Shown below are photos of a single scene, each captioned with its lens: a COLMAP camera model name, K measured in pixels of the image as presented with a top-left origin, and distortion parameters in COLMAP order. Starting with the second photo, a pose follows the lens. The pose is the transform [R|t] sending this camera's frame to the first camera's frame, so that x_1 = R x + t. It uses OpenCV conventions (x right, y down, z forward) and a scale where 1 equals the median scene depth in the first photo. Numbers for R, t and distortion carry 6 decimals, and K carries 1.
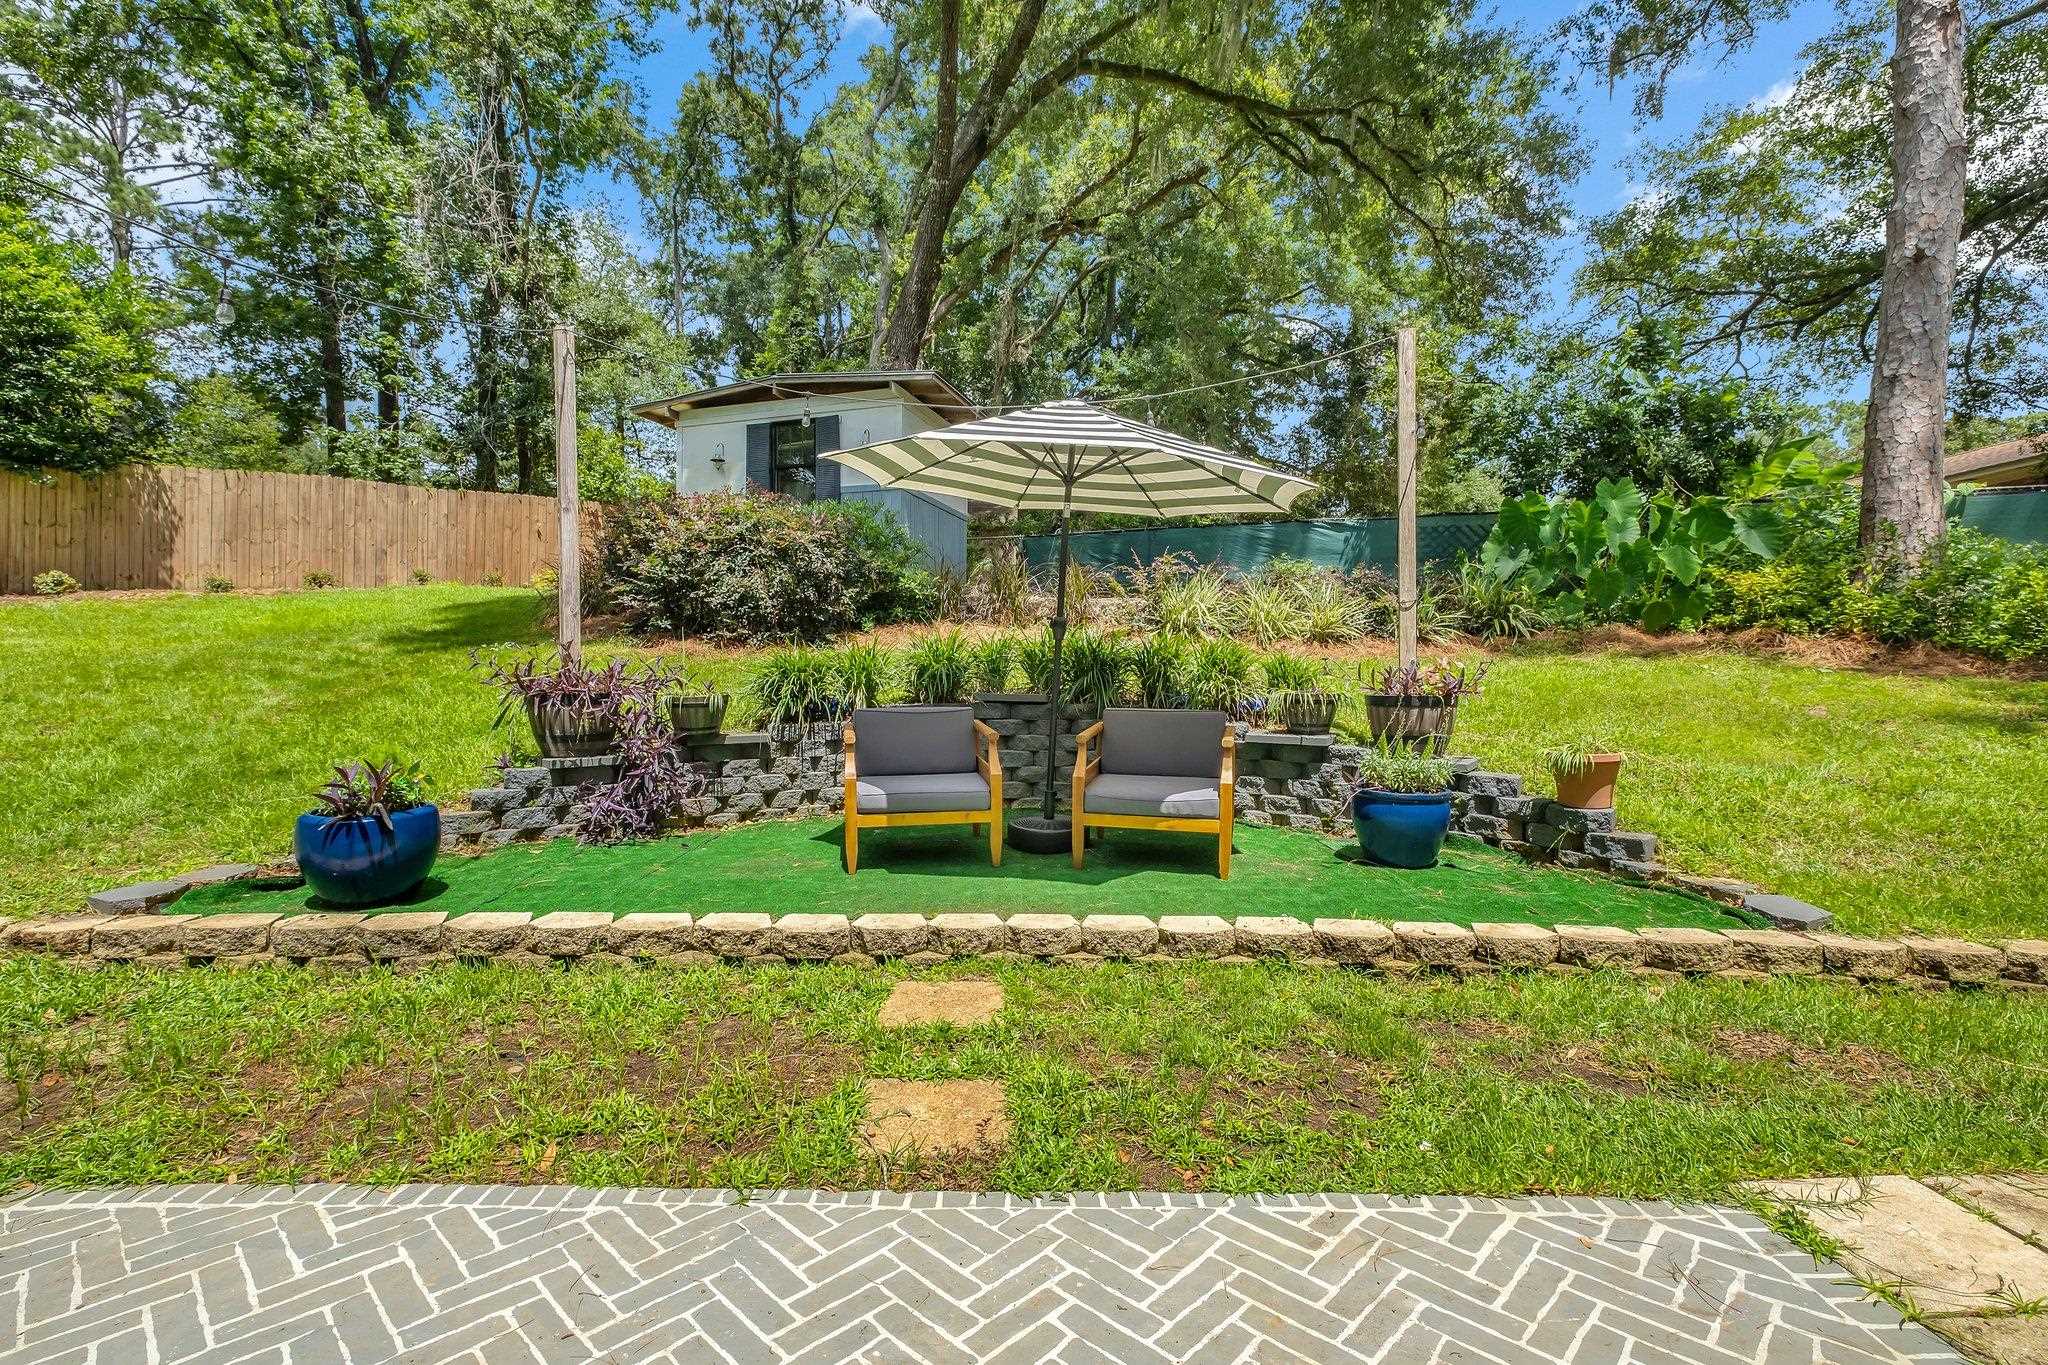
lens RADIAL K [[912.9, 0, 1020.1], [0, 912.9, 688.7], [0, 0, 1]] dist [-0.000326, 0.000046]
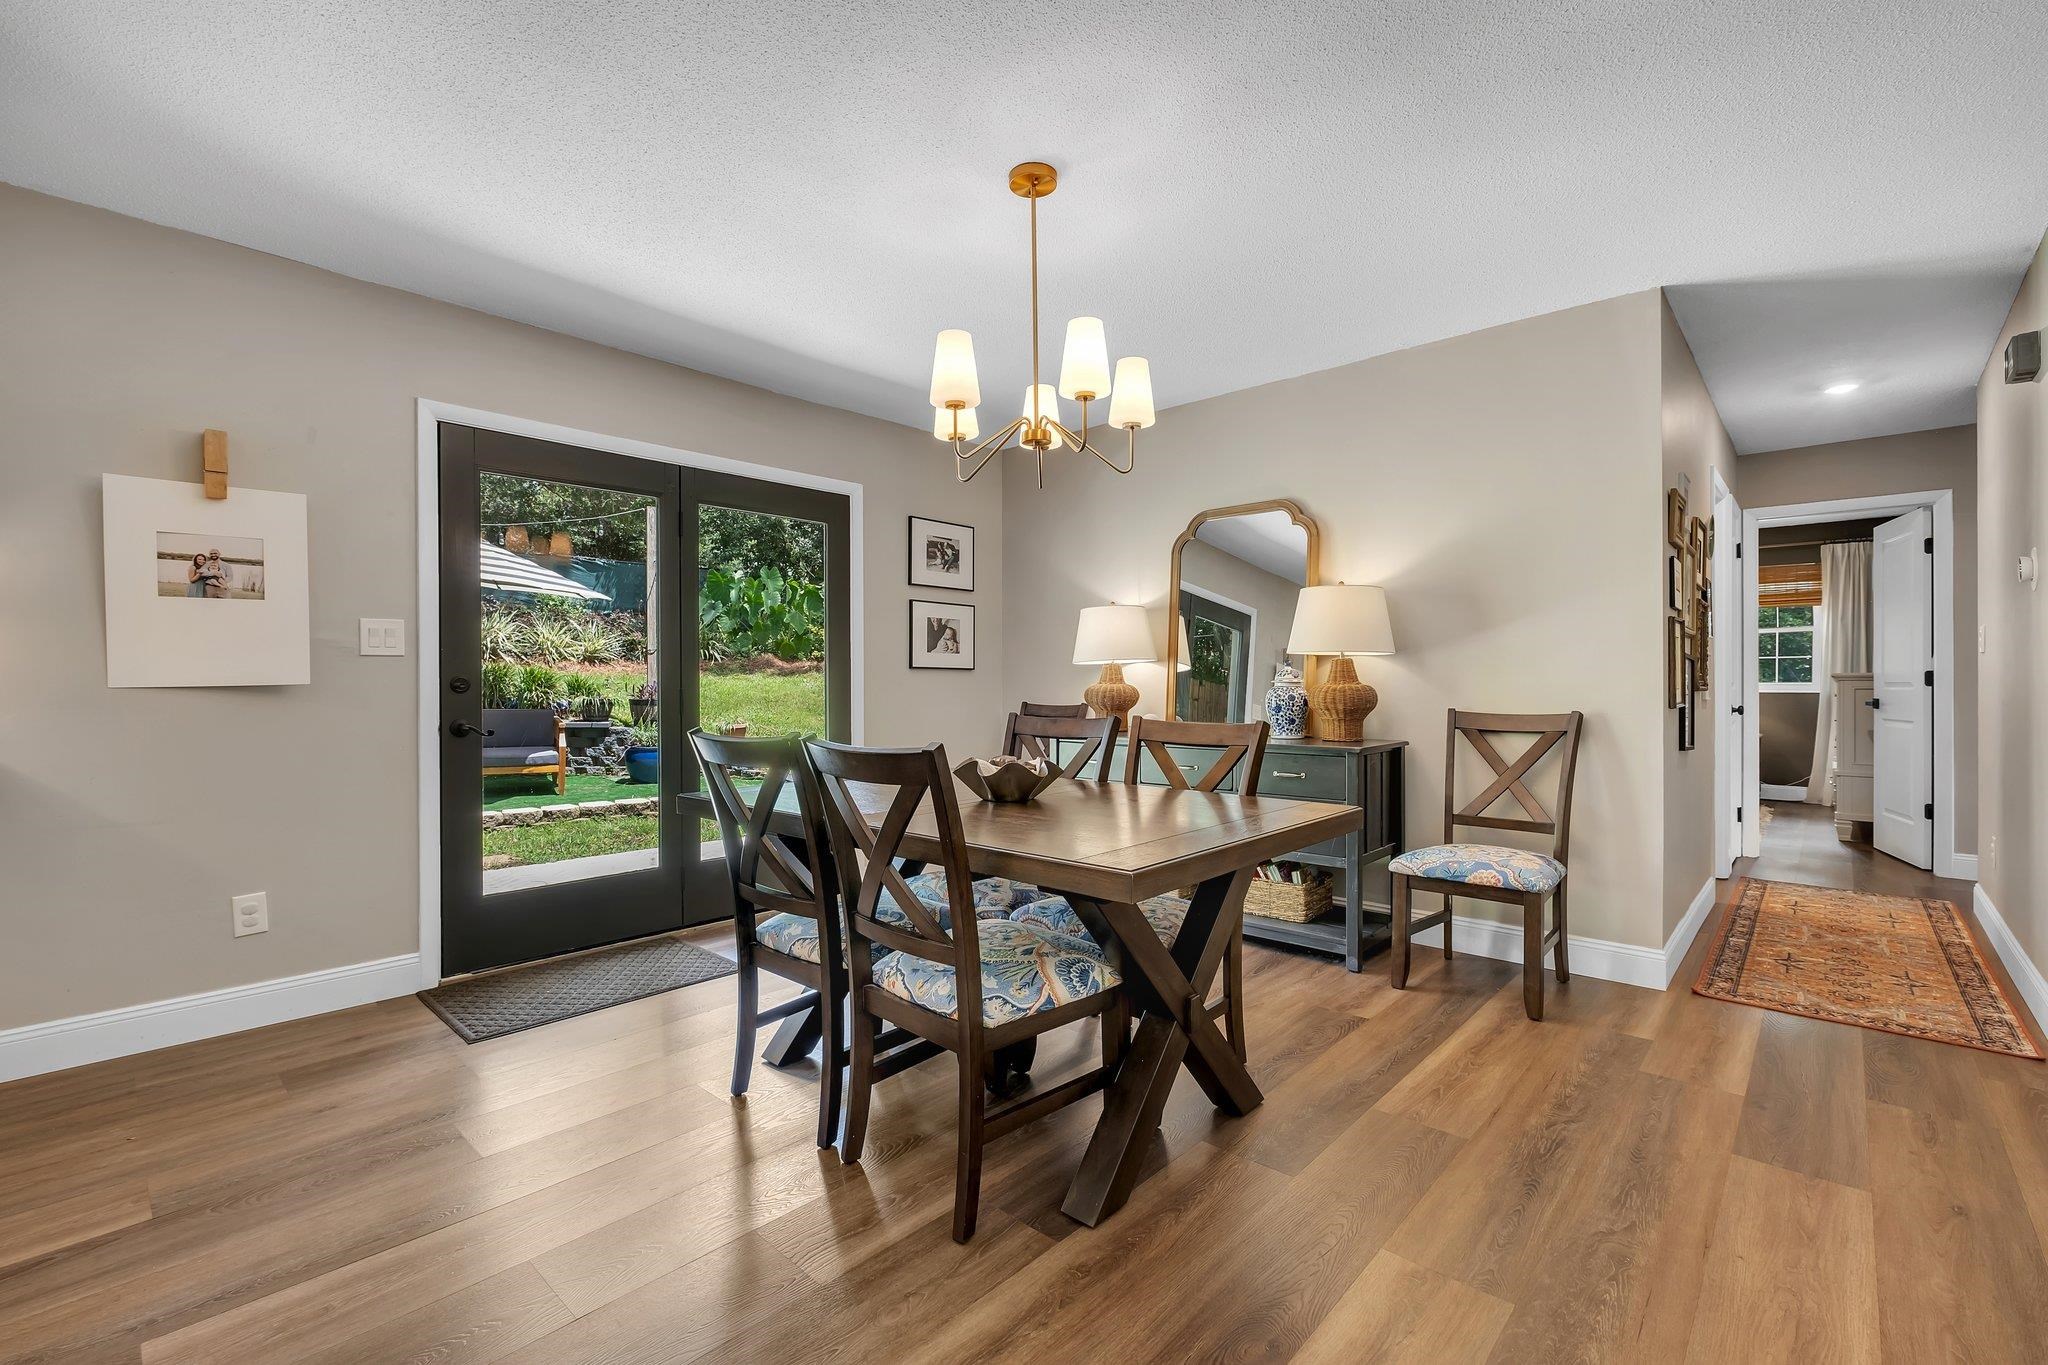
lens RADIAL K [[881.9, 0, 1016.6], [0, 881.9, 685.6], [0, 0, 1]] dist [-0.007561, -0.000836]
pose [[0.691542, -0.003956, 0.722326, -0.354409], [0.004440, 0.999989, 0.001227, -0.018625], [-0.722323, 0.002359, 0.691552, -0.771198]]
